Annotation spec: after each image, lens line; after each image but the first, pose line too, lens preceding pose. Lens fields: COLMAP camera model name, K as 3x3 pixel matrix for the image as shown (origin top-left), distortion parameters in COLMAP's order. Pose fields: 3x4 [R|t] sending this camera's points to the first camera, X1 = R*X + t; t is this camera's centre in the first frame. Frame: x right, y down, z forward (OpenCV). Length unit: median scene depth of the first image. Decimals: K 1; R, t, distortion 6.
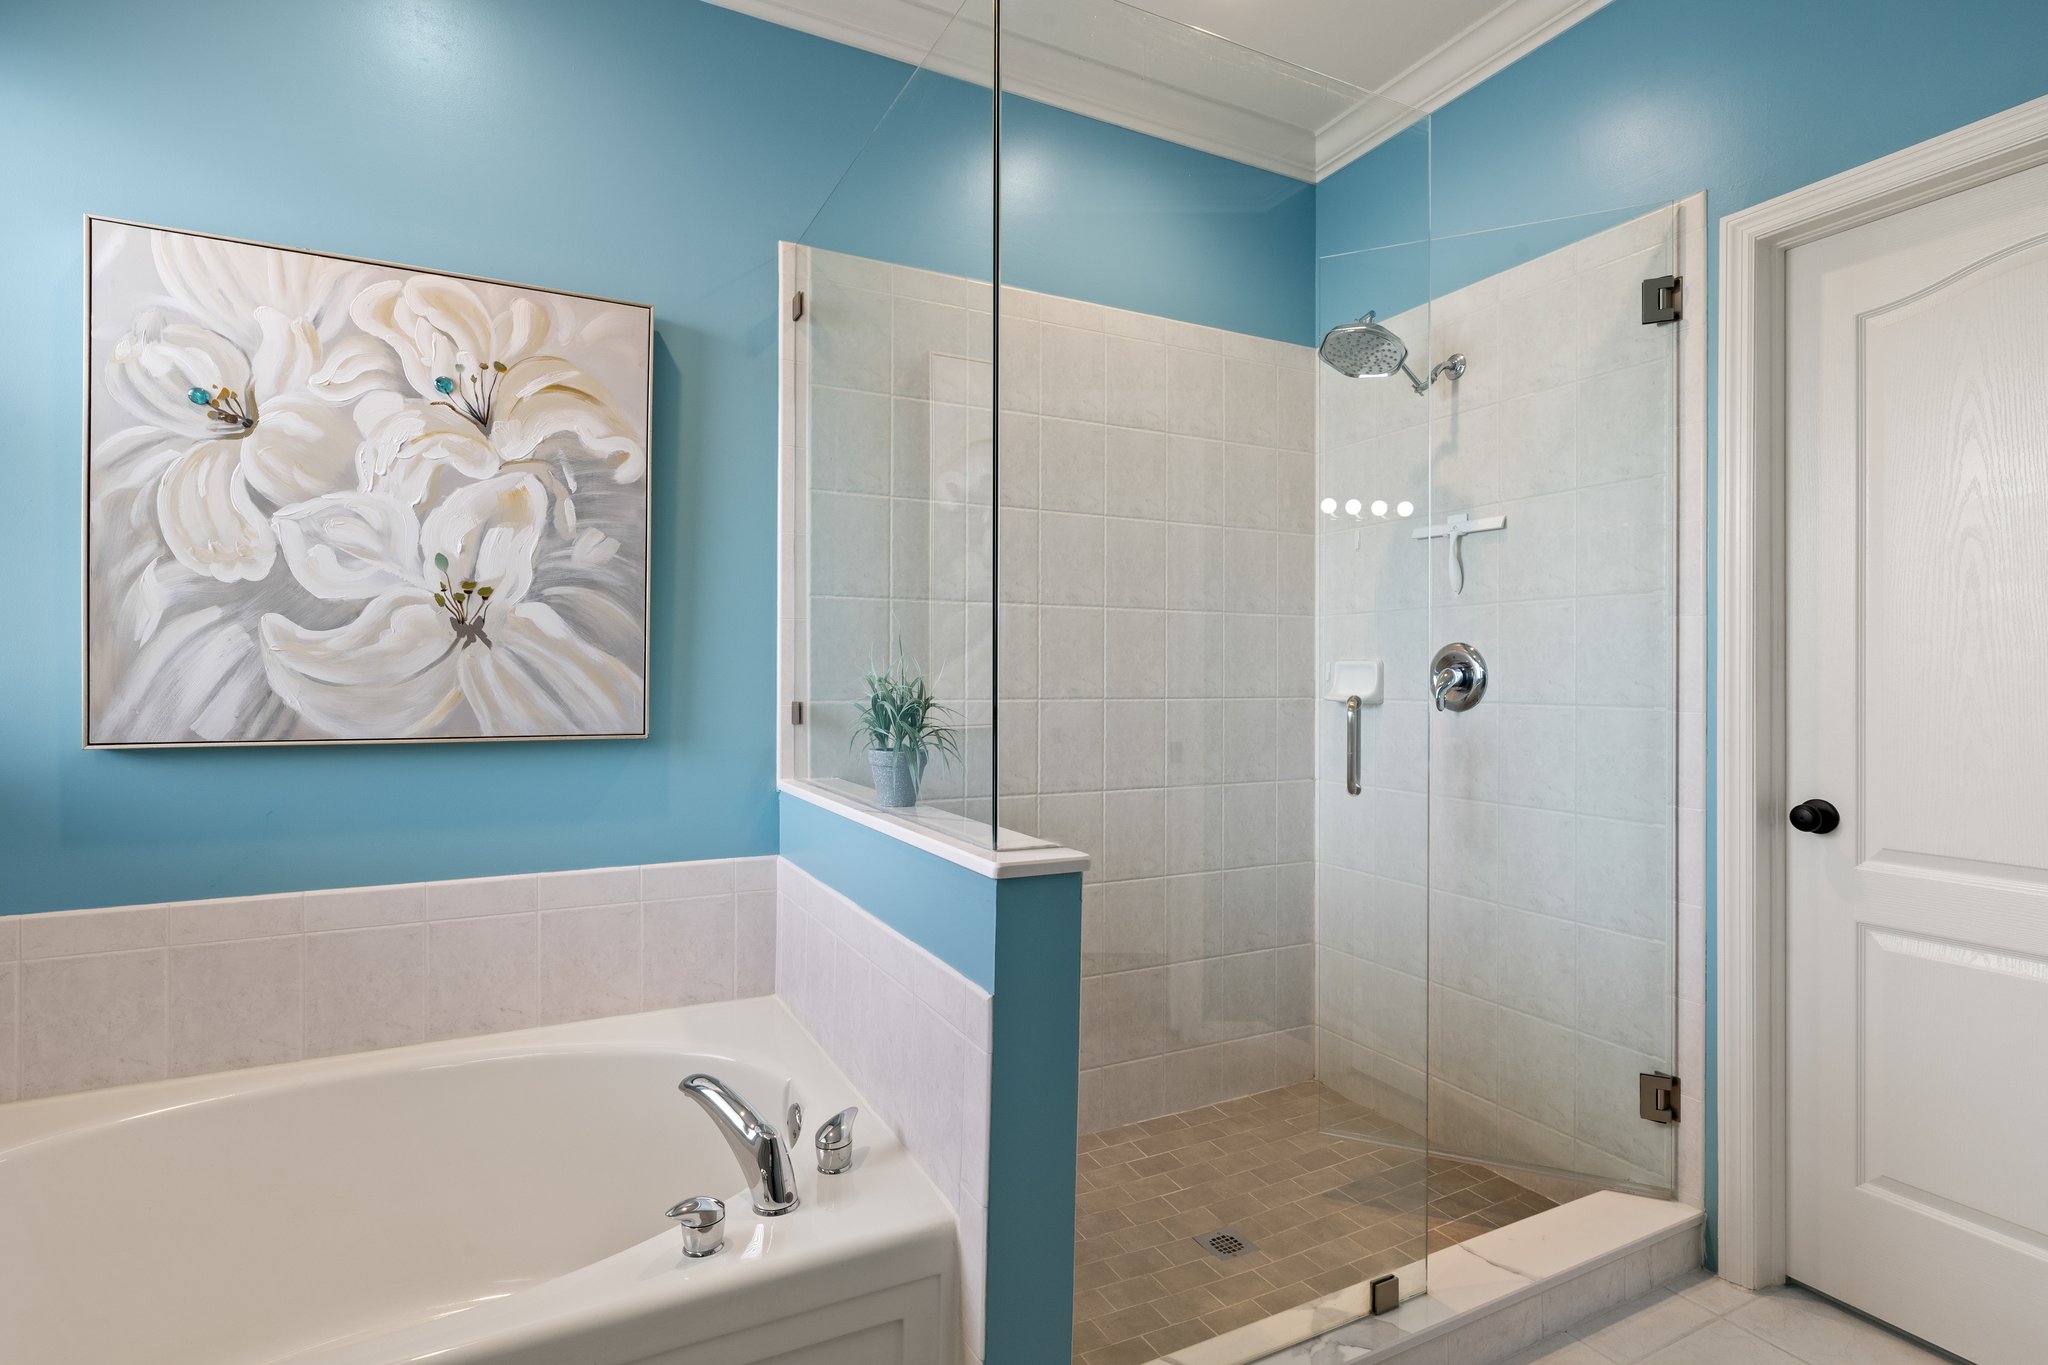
lens RADIAL K [[999.9, 0, 1015.8], [0, 999.9, 677.2], [0, 0, 1]] dist [0.002522, -0.000252]
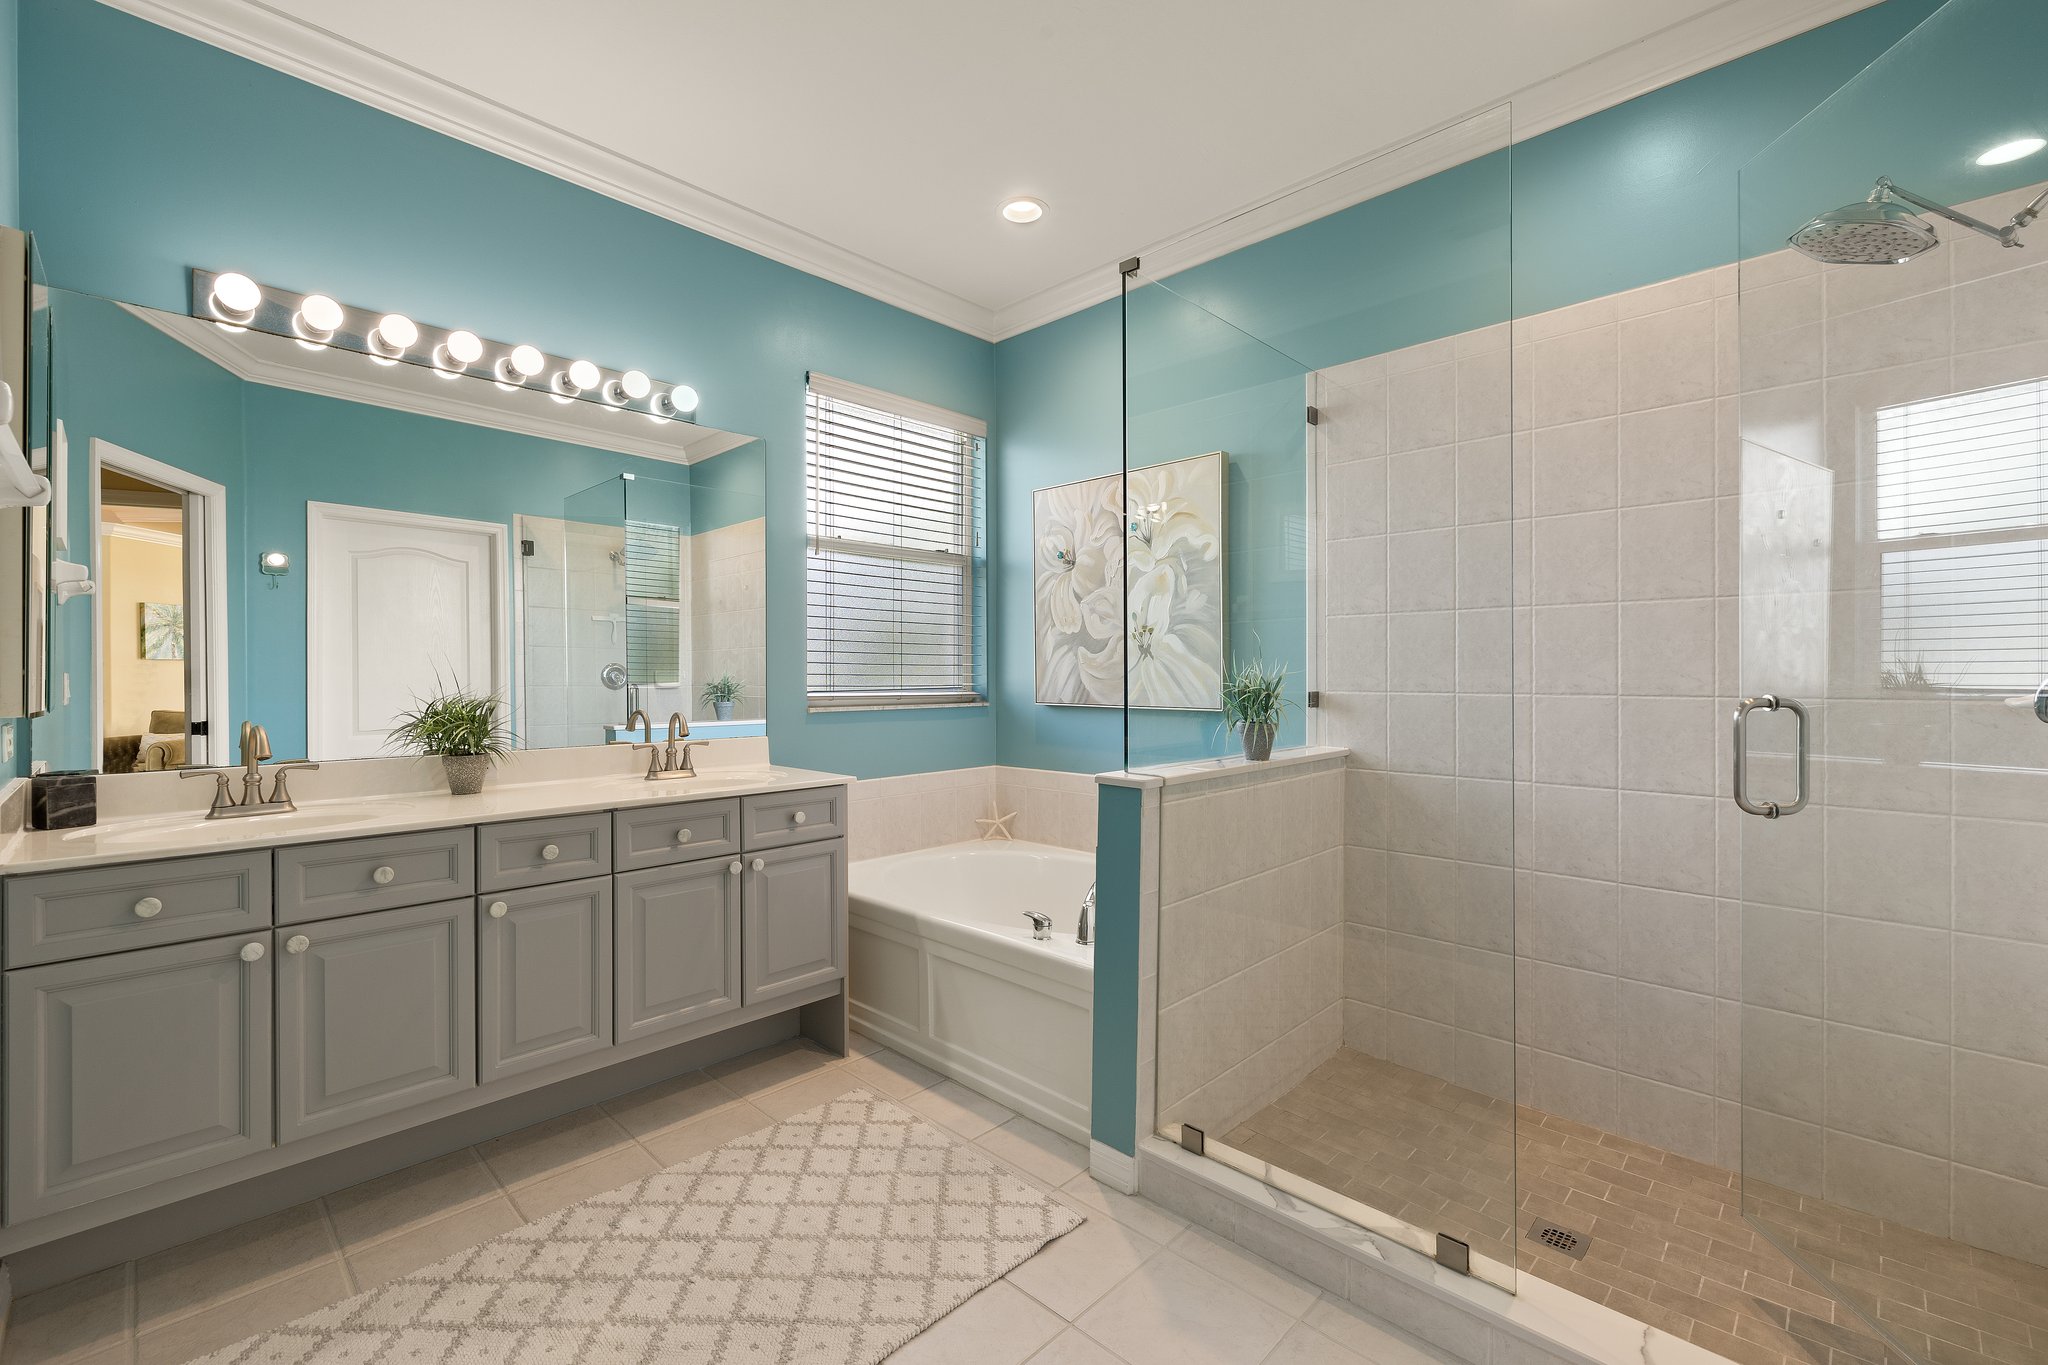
lens RADIAL K [[870.3, 0, 1015.7], [0, 870.3, 670.7], [0, 0, 1]] dist [-0.000243, -0.000117]
pose [[0.318240, -0.008000, -0.947976, 0.958846], [0.001783, 0.999968, -0.007840, 0.004119], [0.948008, 0.000805, 0.318244, 0.230084]]
